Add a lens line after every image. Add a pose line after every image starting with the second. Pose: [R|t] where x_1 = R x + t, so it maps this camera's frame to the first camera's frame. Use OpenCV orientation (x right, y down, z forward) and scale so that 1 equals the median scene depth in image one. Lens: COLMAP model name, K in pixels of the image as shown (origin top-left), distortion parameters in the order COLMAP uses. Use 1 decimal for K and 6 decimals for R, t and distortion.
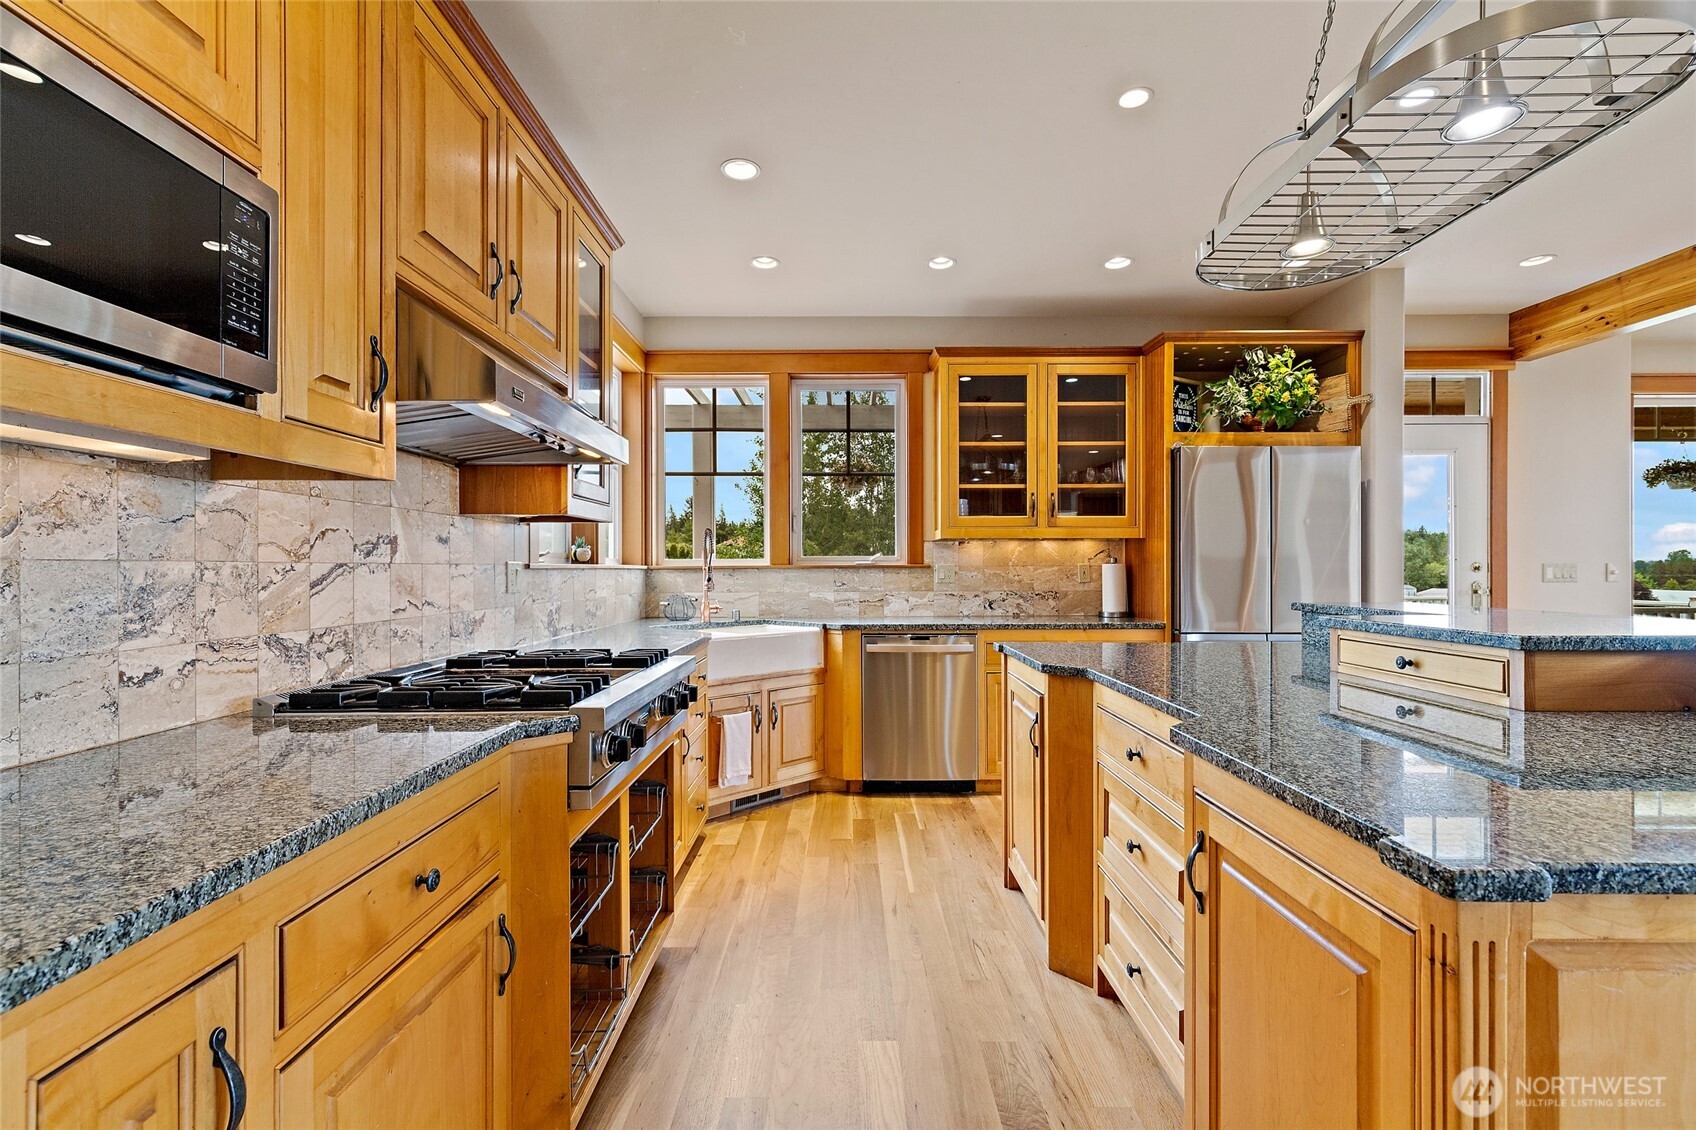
lens RADIAL K [[769.7, 0, 847.2], [0, 769.7, 564.0], [0, 0, 1]] dist [0.001739, -0.000447]
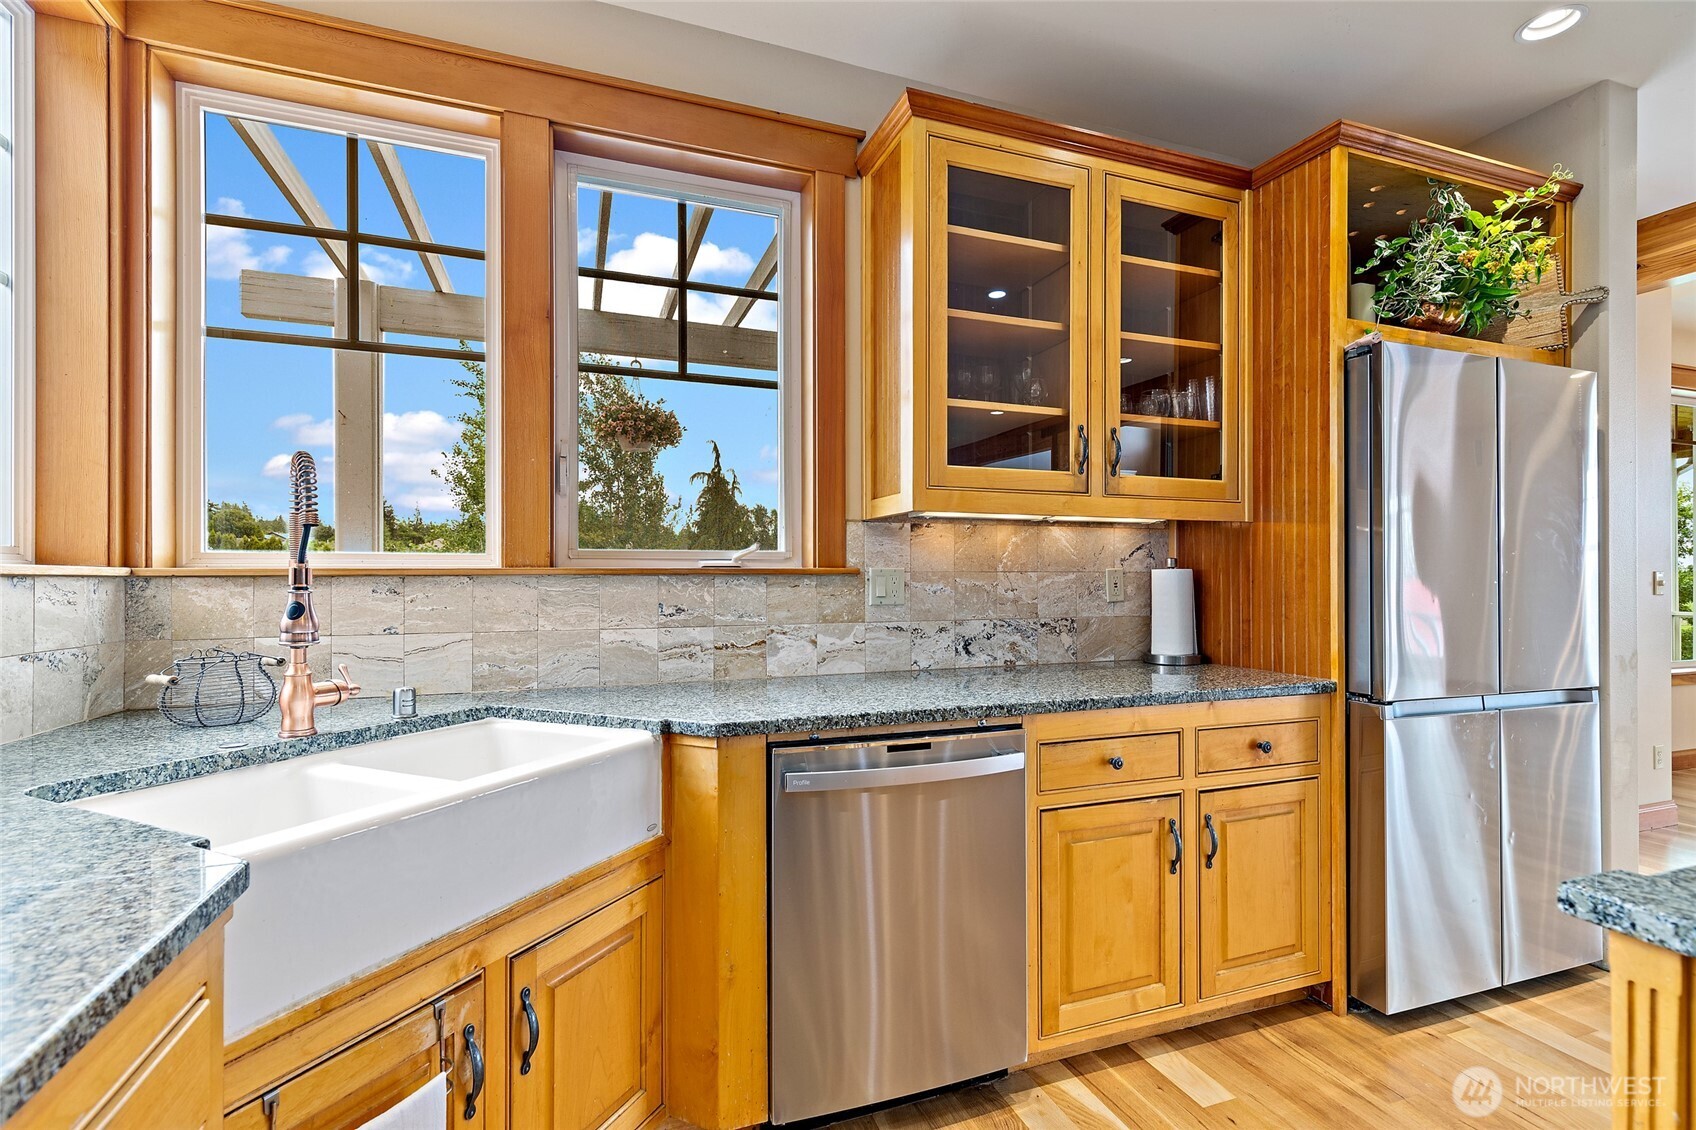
lens RADIAL K [[769.7, 0, 845.7], [0, 769.7, 569.0], [0, 0, 1]] dist [0.001739, -0.000447]
pose [[0.940547, 0.005430, 0.339621, -0.068065], [-0.003978, 0.999980, -0.004971, 0.003758], [-0.339641, 0.003324, 0.940549, 0.554139]]
